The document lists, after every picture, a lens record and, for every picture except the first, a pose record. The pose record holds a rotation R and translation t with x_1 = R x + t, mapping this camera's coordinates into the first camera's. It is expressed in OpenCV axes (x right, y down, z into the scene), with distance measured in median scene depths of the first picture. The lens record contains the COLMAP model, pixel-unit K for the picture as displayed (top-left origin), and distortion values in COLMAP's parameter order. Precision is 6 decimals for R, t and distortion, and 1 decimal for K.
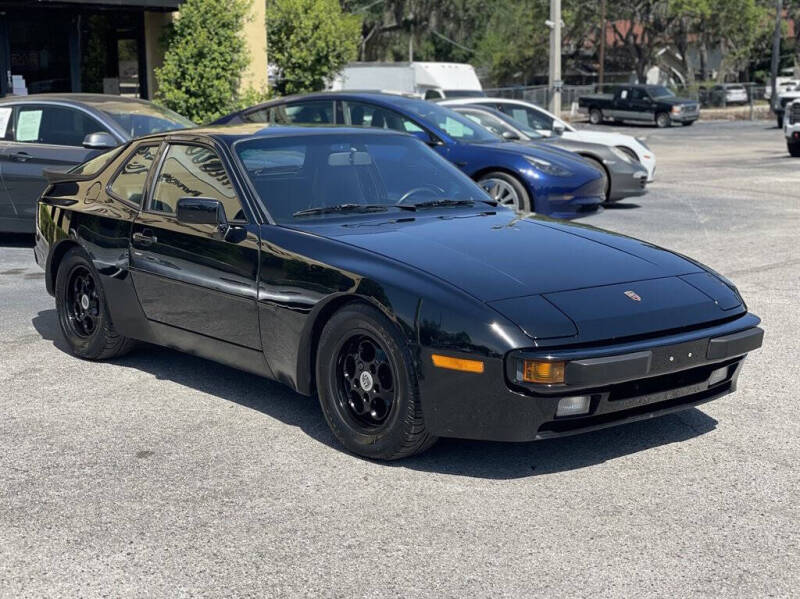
lens RADIAL K [[1301.2, 0, 403.7], [0, 1301.2, 291.0], [0, 0, 1]] dist [0.117121, 0.000000]
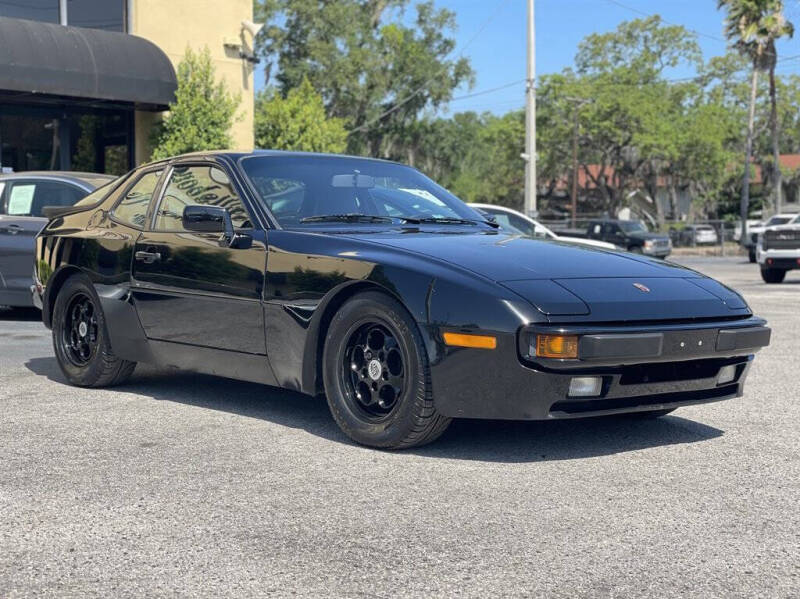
lens RADIAL K [[1301.2, 0, 396.2], [0, 1301.2, 297.2], [0, 0, 1]] dist [0.117121, 0.000000]
pose [[0.999814, 0.011458, 0.015498, -0.009156], [-0.009746, 0.994285, -0.106314, 0.038603], [-0.016628, 0.106143, 0.994212, 0.001933]]
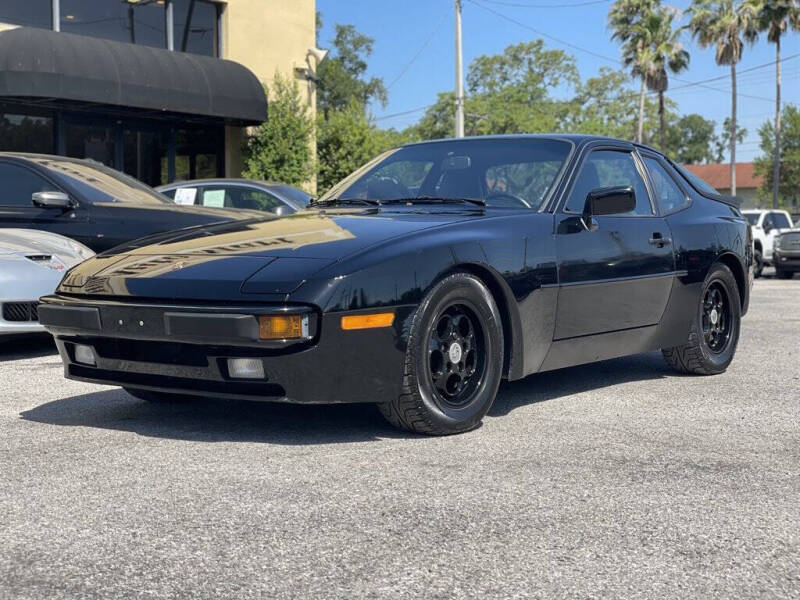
lens RADIAL K [[1239.5, 0, 404.6], [0, 1239.5, 279.6], [0, 0, 1]] dist [0.102068, 0.000000]
pose [[0.991449, 0.000713, 0.130490, -0.190495], [0.015591, 0.992175, -0.123874, 0.061617], [-0.129557, 0.124849, 0.983681, -0.082108]]
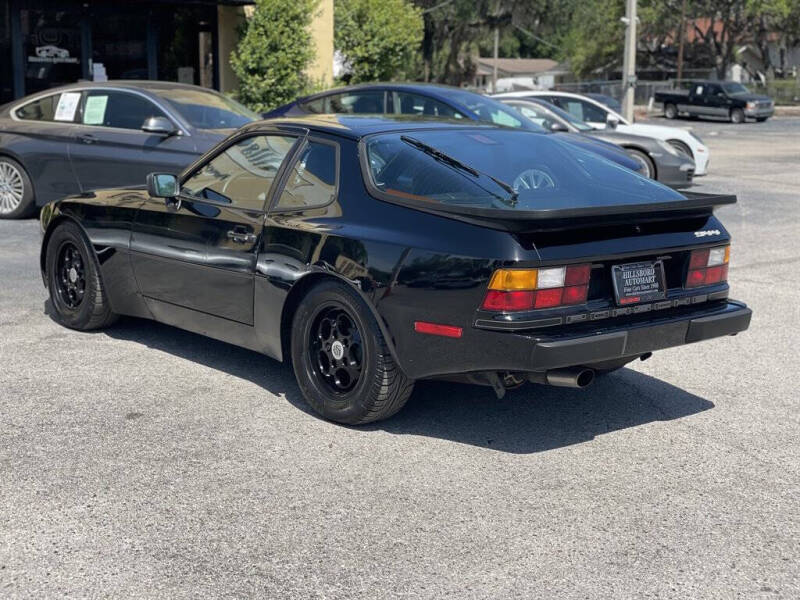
lens RADIAL K [[1239.5, 0, 390.4], [0, 1239.5, 289.7], [0, 0, 1]] dist [0.102068, 0.000000]
pose [[0.996459, 0.028322, -0.079163, 0.029320], [-0.027392, 0.999543, 0.012800, 0.000928], [0.079489, -0.010587, 0.996780, 0.000825]]
